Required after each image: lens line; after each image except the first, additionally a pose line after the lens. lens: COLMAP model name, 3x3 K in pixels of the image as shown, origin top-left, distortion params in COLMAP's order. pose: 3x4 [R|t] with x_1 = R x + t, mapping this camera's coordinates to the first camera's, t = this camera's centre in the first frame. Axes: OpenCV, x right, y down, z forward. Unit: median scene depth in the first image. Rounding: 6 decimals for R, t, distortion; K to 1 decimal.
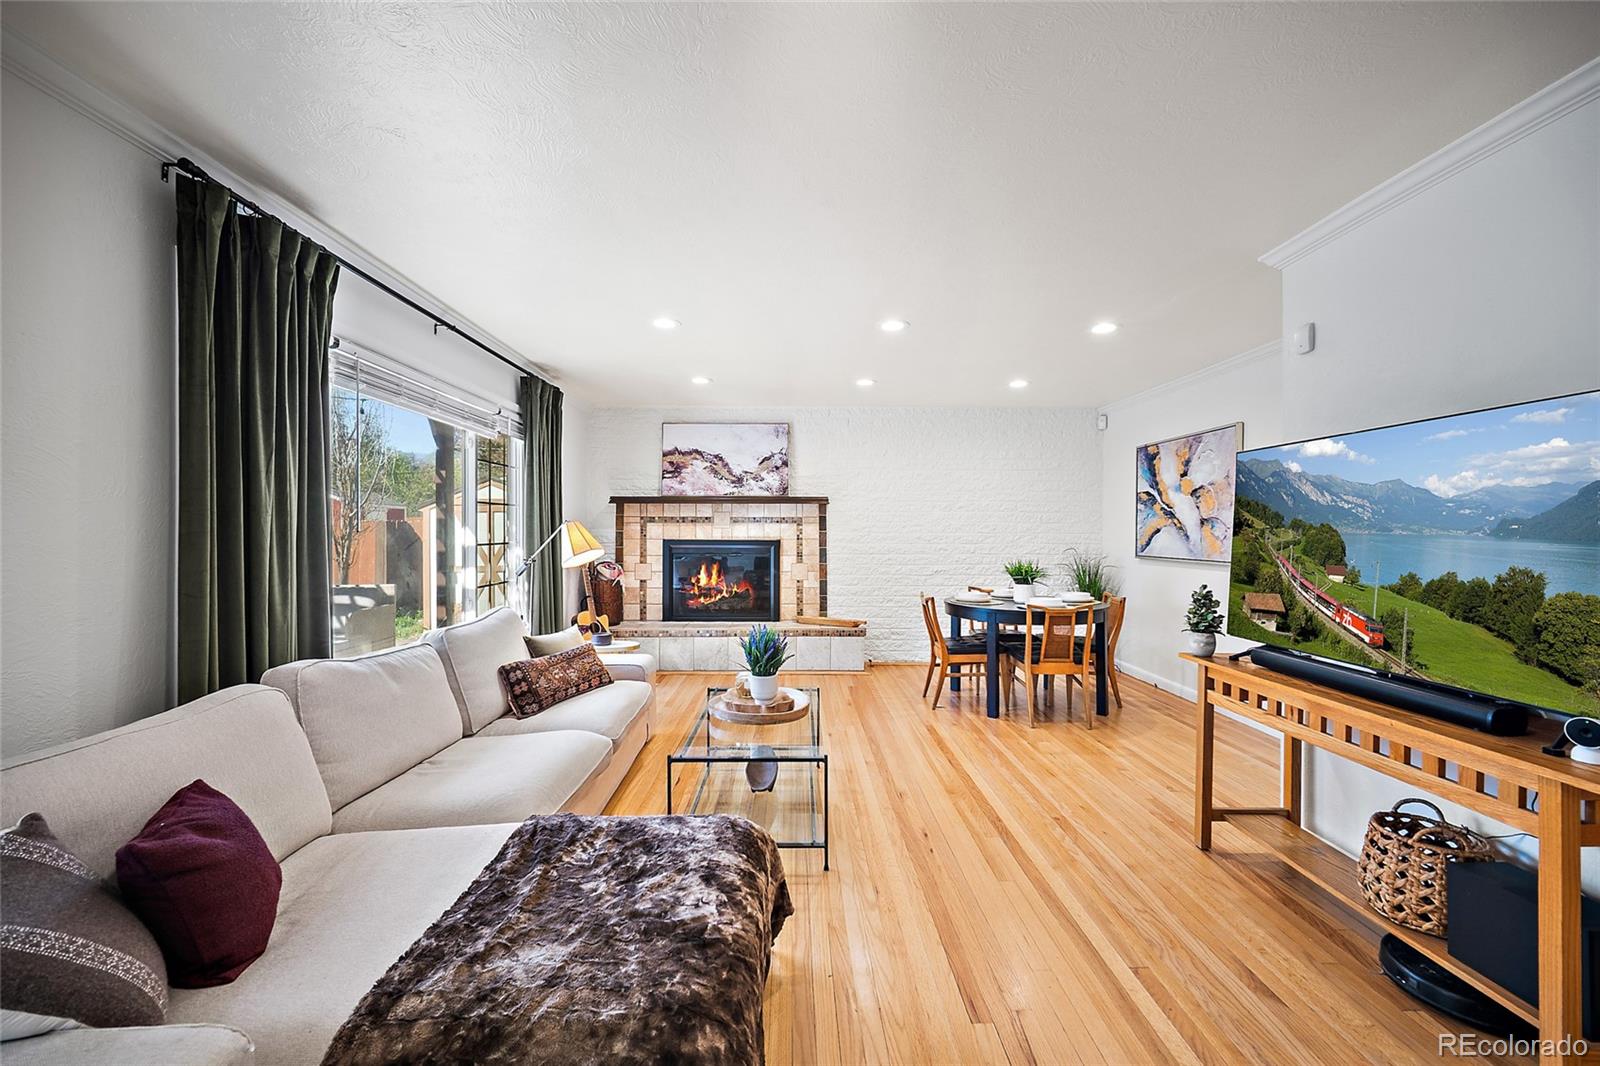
lens RADIAL K [[617.7, 0, 800.0], [0, 617.7, 533.0], [0, 0, 1]] dist [-0.001296, -0.000334]
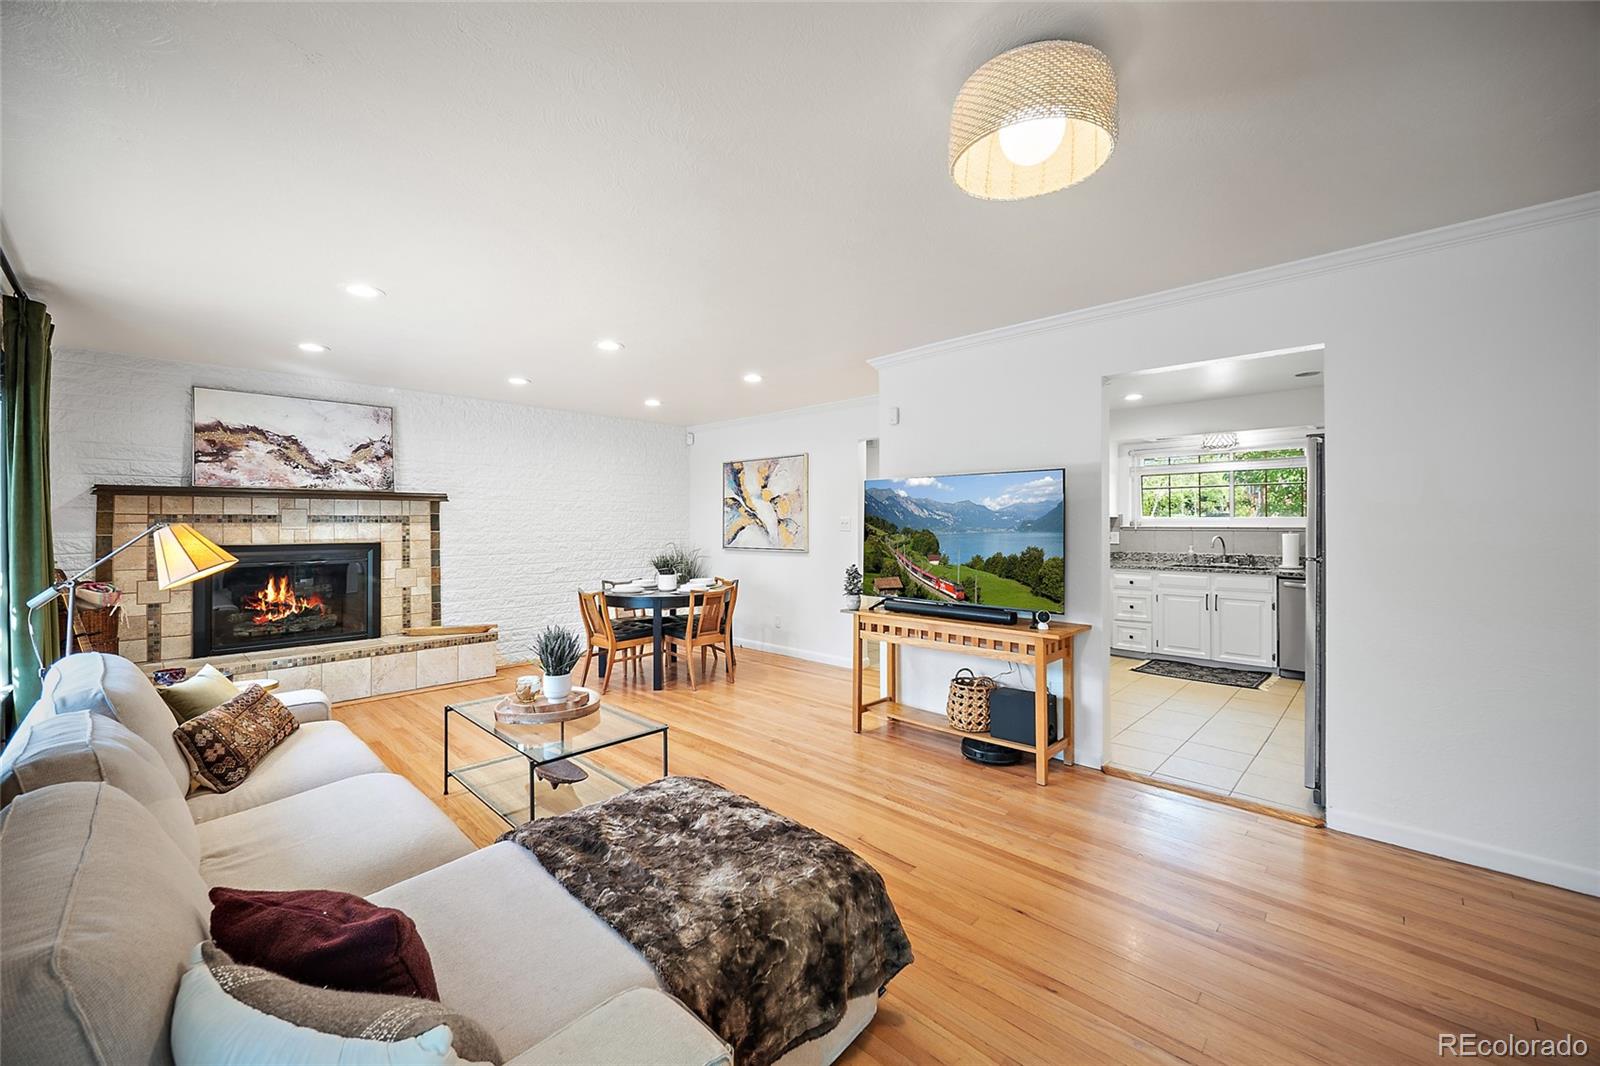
lens RADIAL K [[631.2, 0, 763.4], [0, 631.2, 522.7], [0, 0, 1]] dist [-0.000332, -0.000061]
pose [[0.725239, -0.004270, 0.688484, -0.314601], [0.009697, 0.999945, -0.004012, -0.009081], [-0.688429, 0.009586, 0.725240, -0.002459]]
